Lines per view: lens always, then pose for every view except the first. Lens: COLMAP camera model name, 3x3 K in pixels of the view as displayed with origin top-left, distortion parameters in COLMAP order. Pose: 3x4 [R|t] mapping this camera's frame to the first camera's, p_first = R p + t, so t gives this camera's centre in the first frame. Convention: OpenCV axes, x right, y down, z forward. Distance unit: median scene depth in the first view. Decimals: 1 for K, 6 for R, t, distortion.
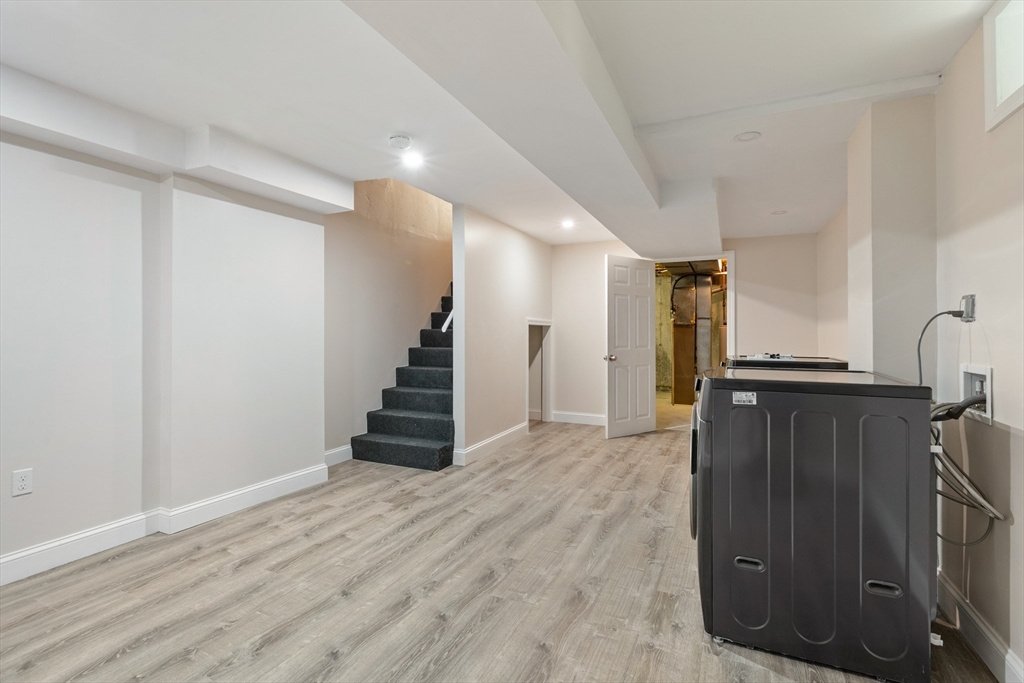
lens RADIAL K [[483.6, 0, 508.9], [0, 483.6, 335.0], [0, 0, 1]] dist [-0.002382, 0.000581]
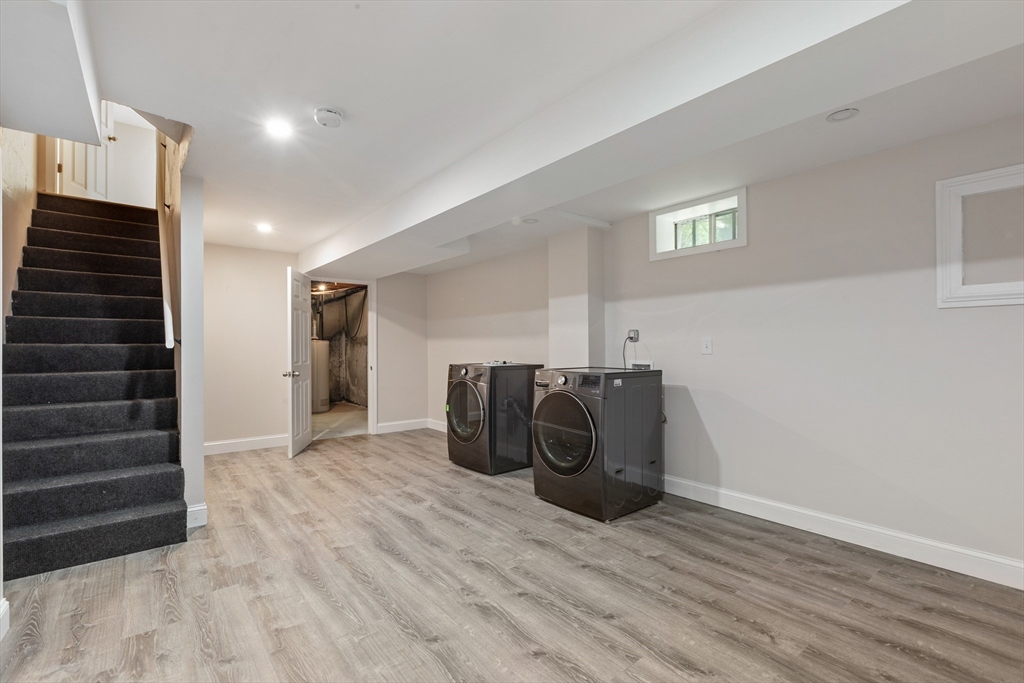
lens RADIAL K [[461.8, 0, 510.9], [0, 461.8, 342.9], [0, 0, 1]] dist [0.001339, 0.000200]
pose [[0.436712, 0.003731, 0.899594, -0.703932], [0.008582, 0.999929, -0.008313, -0.004934], [-0.899561, 0.011351, 0.436649, 0.328227]]
